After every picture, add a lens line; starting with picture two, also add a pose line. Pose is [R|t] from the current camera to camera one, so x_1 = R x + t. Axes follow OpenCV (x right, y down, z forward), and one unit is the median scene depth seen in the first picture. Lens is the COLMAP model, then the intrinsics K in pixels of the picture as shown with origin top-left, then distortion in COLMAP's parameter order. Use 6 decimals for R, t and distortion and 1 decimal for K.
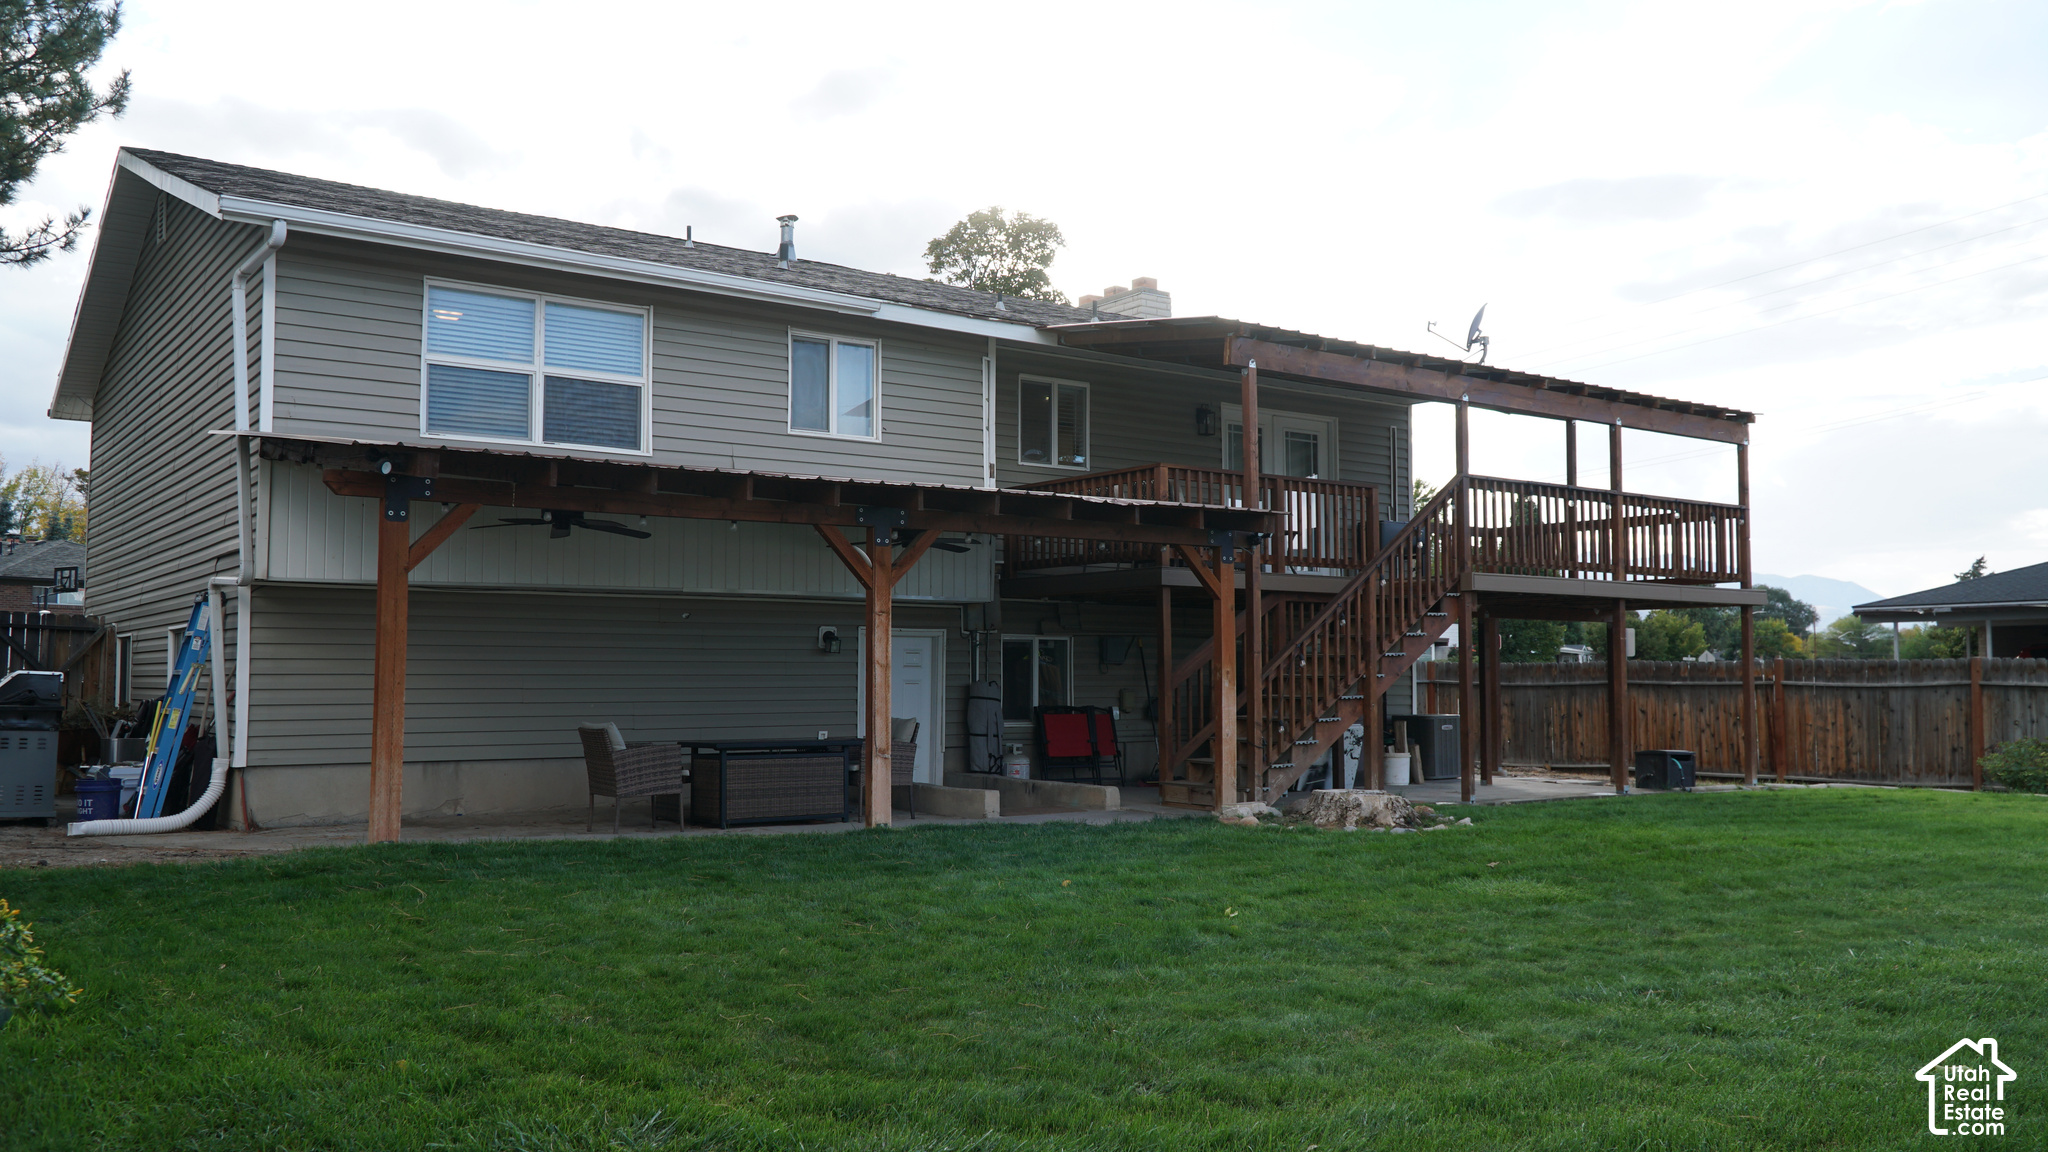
lens RADIAL K [[1652.3, 0, 1019.9], [0, 1652.3, 561.7], [0, 0, 1]] dist [0.007234, -0.020716]
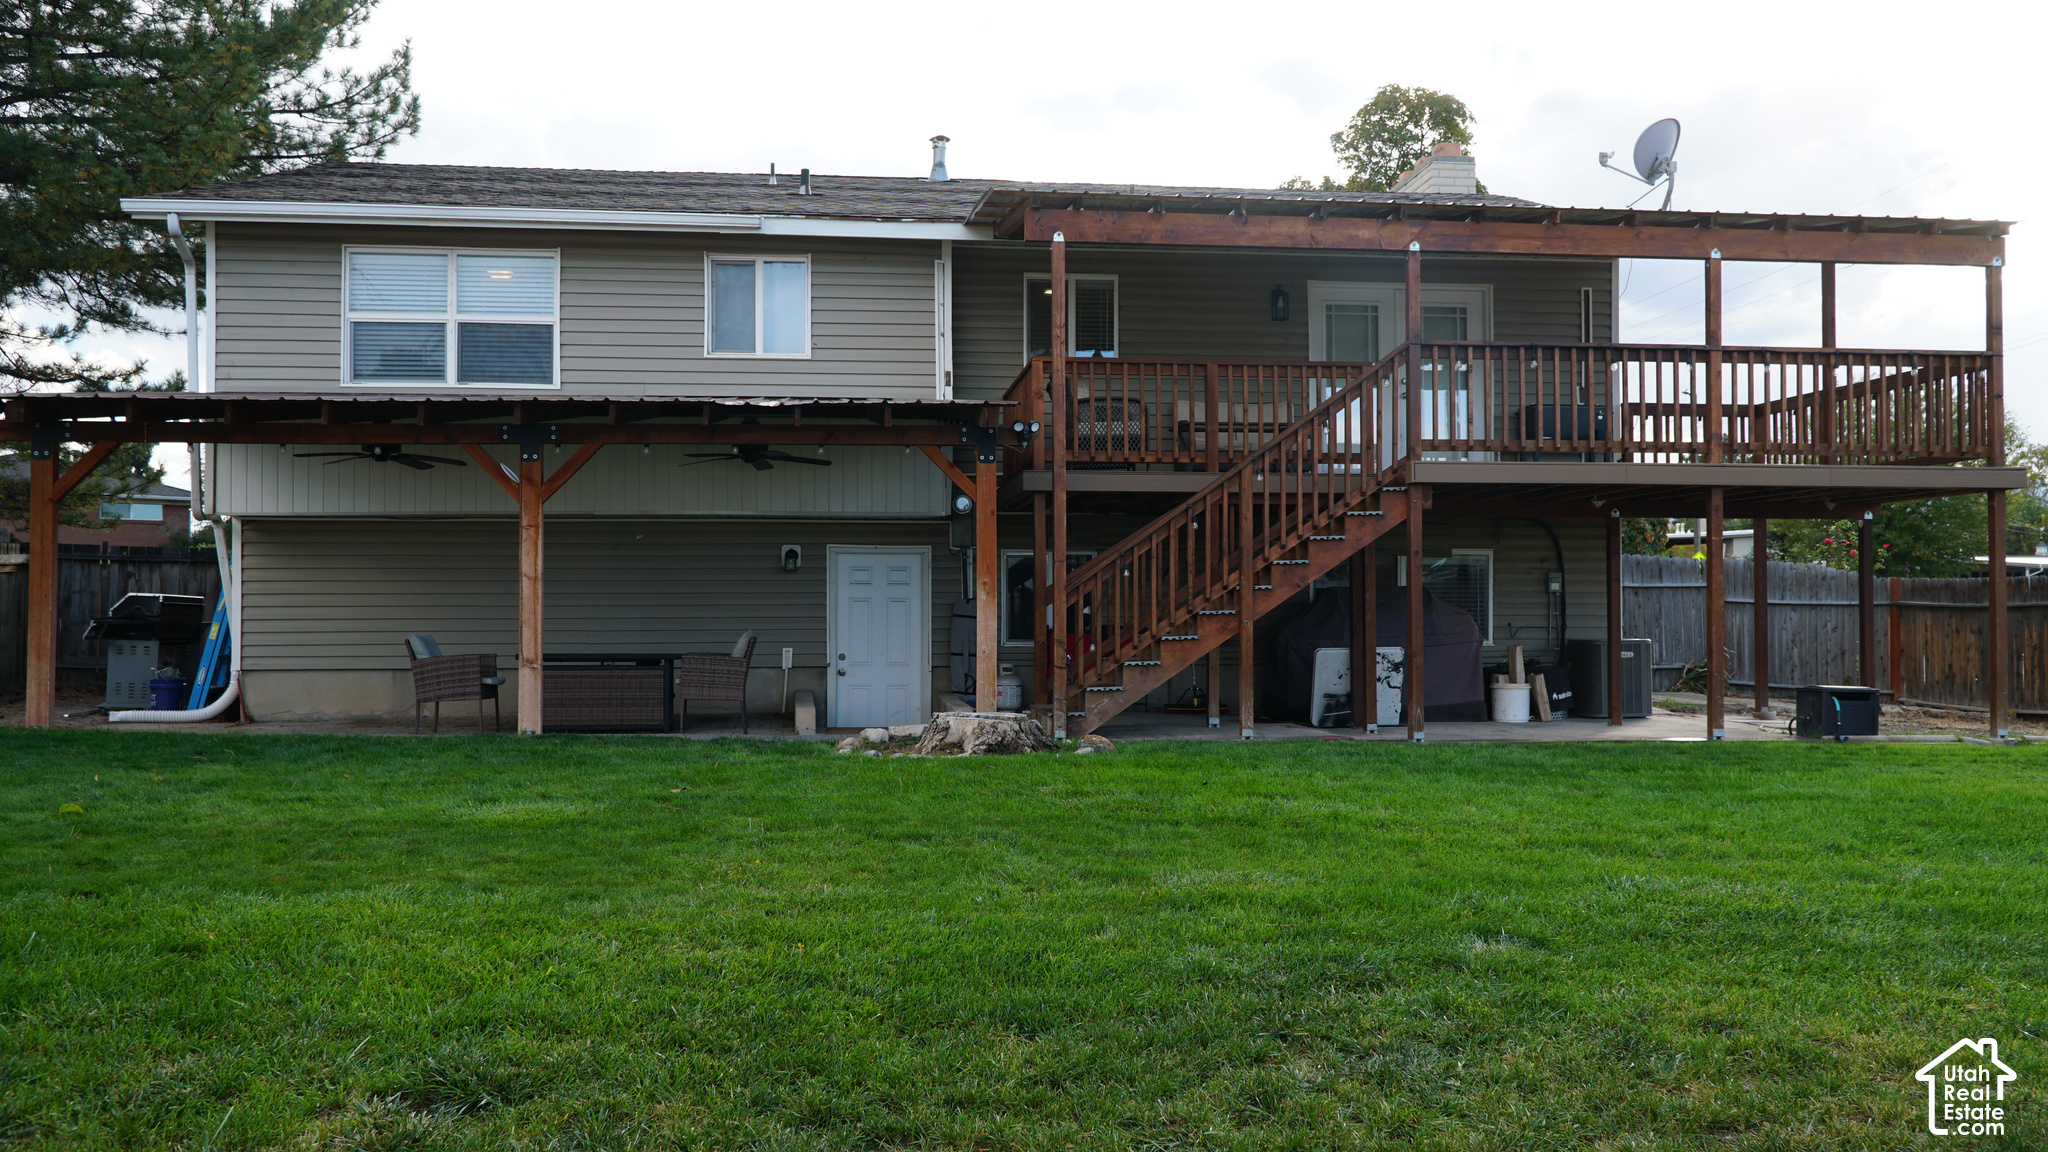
lens RADIAL K [[1652.3, 0, 1035.7], [0, 1652.3, 576.4], [0, 0, 1]] dist [0.007234, -0.020716]
pose [[0.868654, -0.013538, -0.495235, 0.484754], [0.037299, 0.998577, 0.038127, 0.023756], [0.494014, -0.051591, 0.867922, 0.183213]]
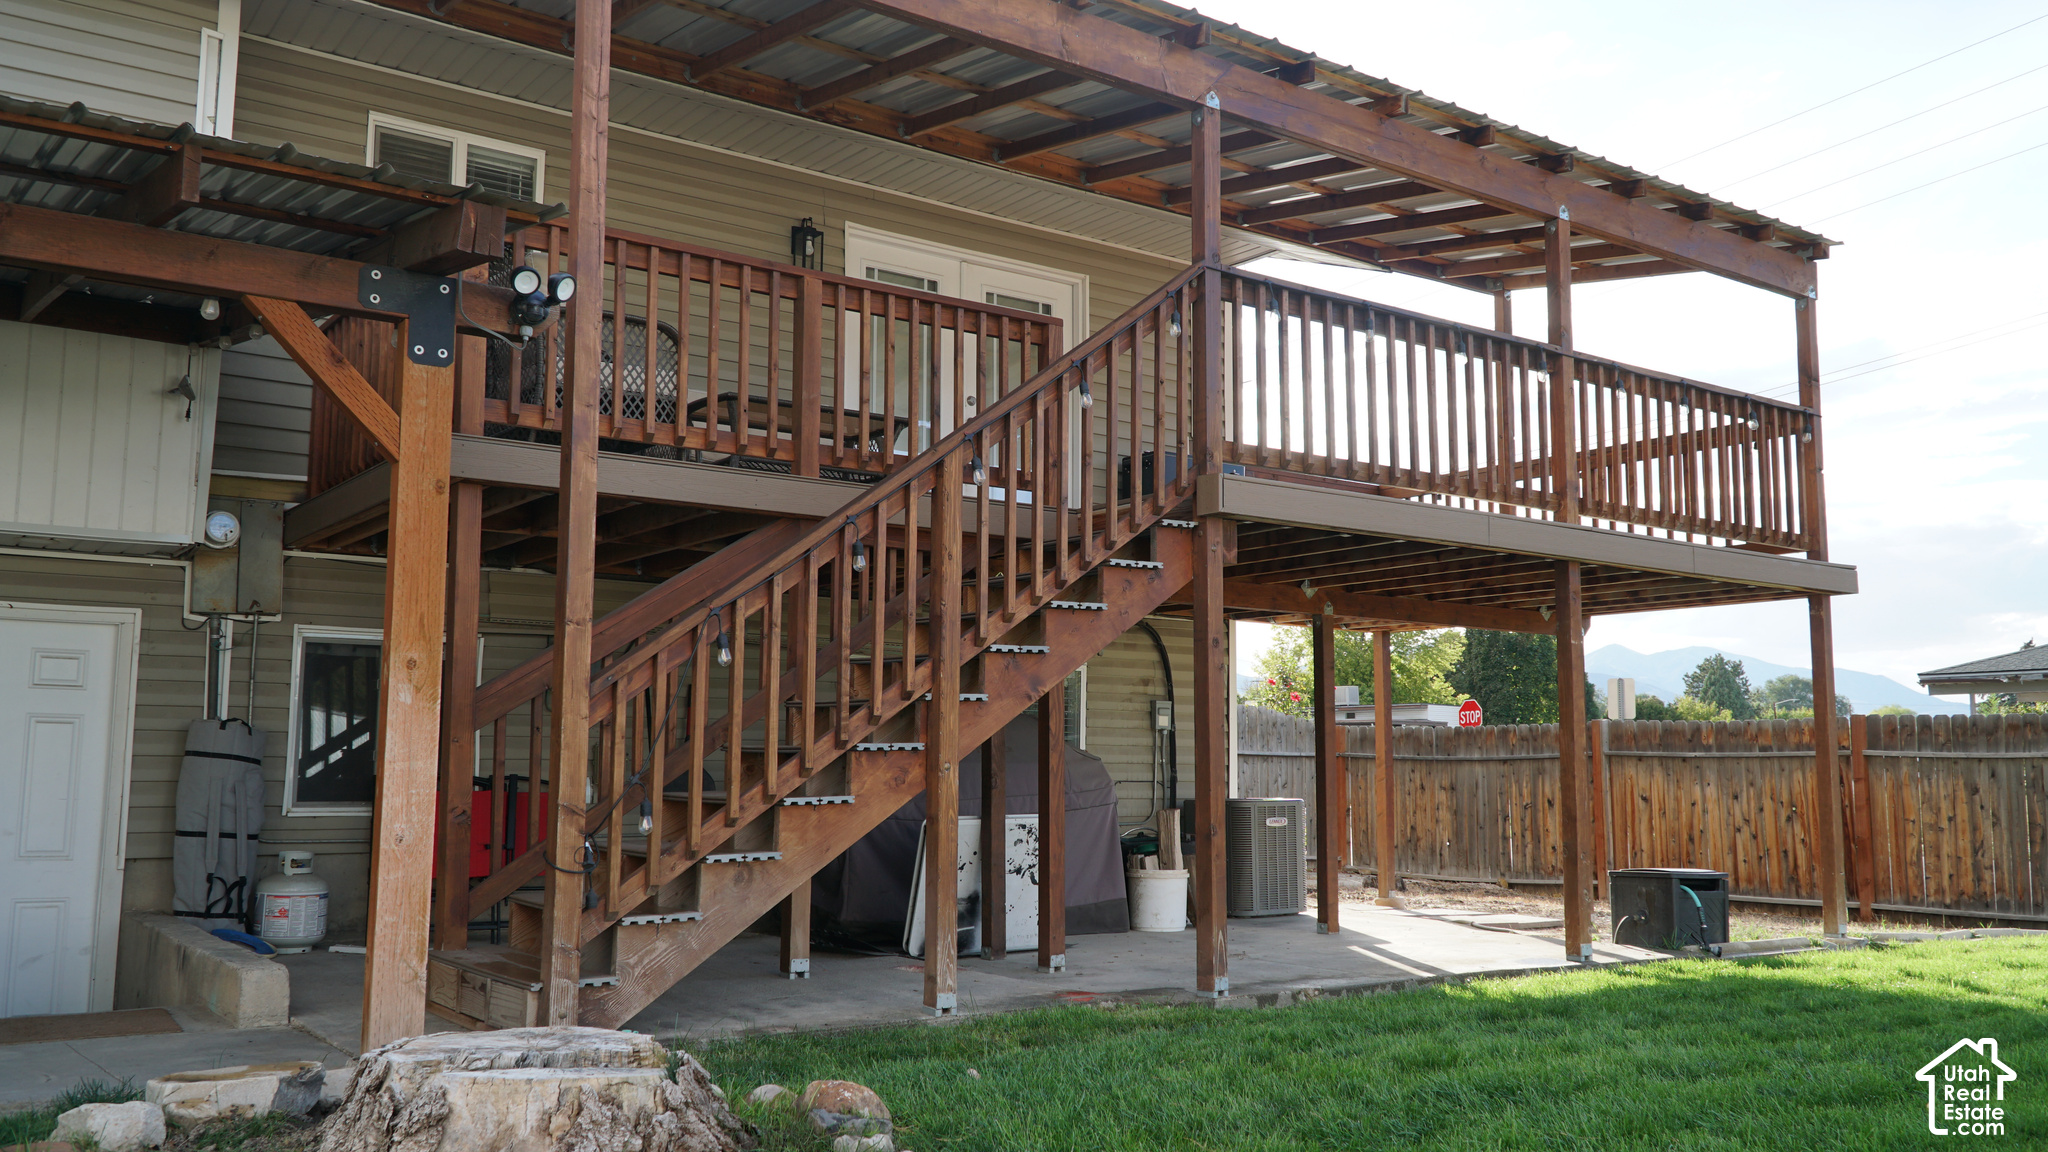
lens RADIAL K [[1652.3, 0, 1024.1], [0, 1652.3, 577.9], [0, 0, 1]] dist [0.007234, -0.020716]
pose [[0.999927, 0.003245, -0.011651, 0.212212], [-0.003770, 0.998964, -0.045346, 0.051897], [0.011491, 0.045387, 0.998903, 0.520715]]
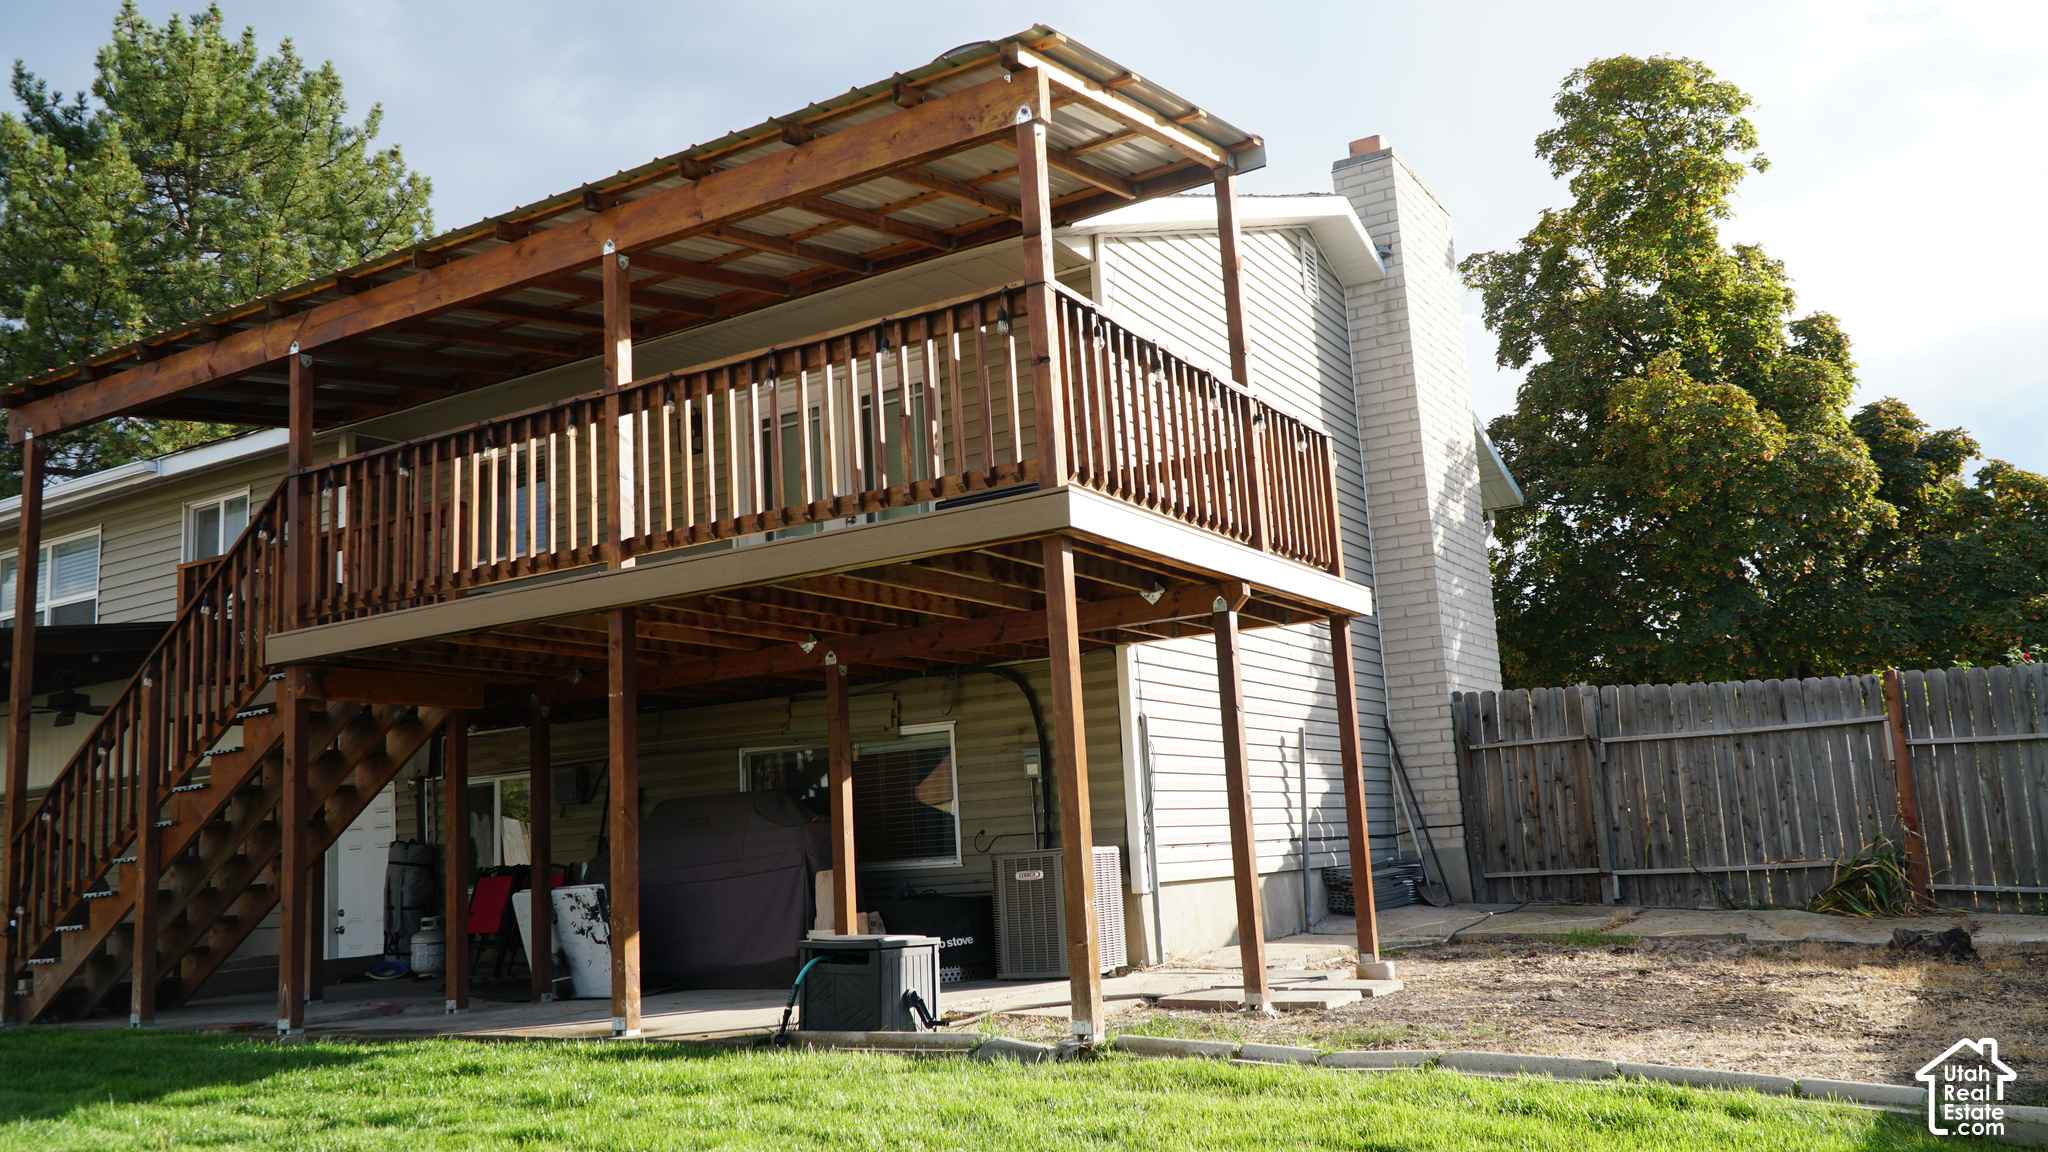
lens RADIAL K [[1652.3, 0, 1020.3], [0, 1652.3, 567.1], [0, 0, 1]] dist [0.007234, -0.020716]
pose [[0.386555, -0.184097, -0.903705, 0.863075], [0.125121, 0.981284, -0.146381, 0.096384], [0.913739, -0.056489, 0.402355, 0.946509]]
